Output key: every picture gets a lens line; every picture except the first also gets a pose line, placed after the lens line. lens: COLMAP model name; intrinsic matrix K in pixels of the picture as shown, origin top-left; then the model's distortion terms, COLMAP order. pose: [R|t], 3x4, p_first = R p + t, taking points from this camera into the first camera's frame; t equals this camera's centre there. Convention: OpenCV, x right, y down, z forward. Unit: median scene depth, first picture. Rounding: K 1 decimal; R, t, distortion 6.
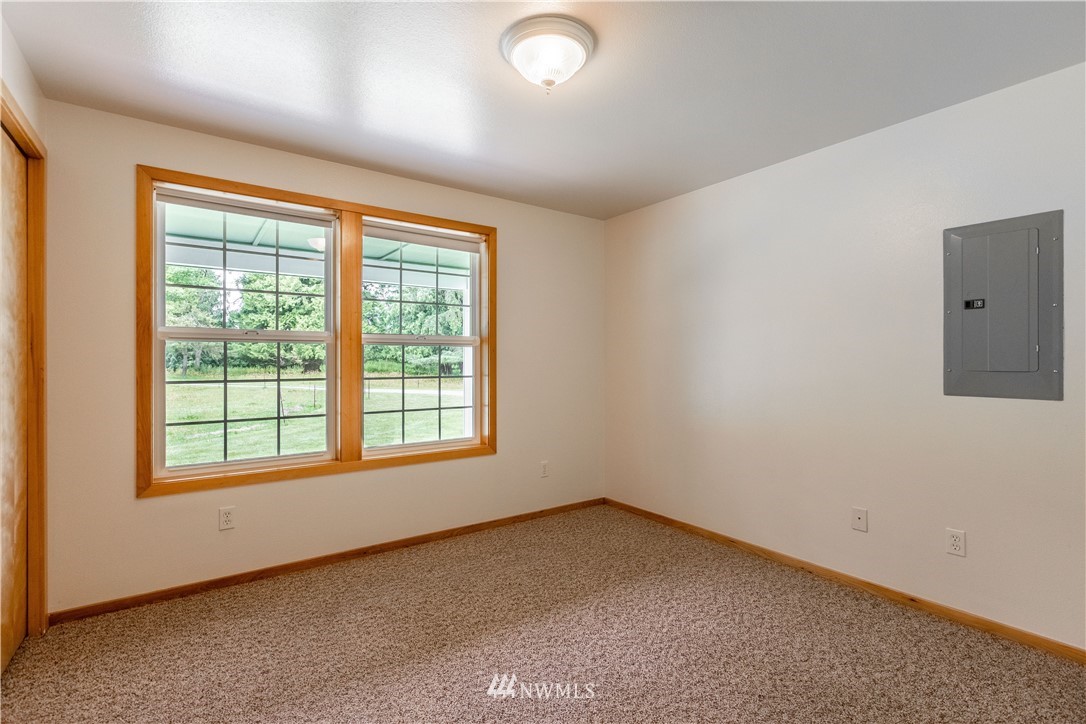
lens RADIAL K [[496.6, 0, 543.0], [0, 496.6, 362.0], [0, 0, 1]] dist [0.001637, 0.000151]
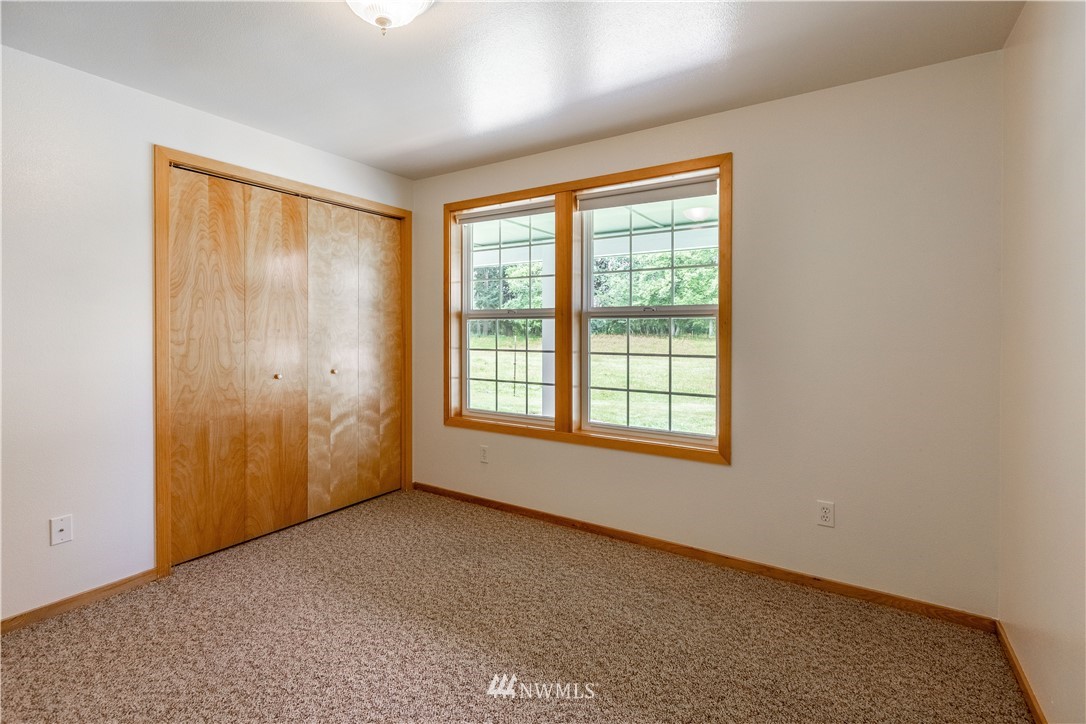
lens RADIAL K [[499.6, 0, 544.1], [0, 499.6, 333.3], [0, 0, 1]] dist [0.002077, 0.000173]
pose [[0.378041, 0.006624, -0.925765, 0.579534], [-0.004802, 0.999975, 0.005194, -0.011913], [0.925776, 0.002481, 0.378063, 0.578475]]
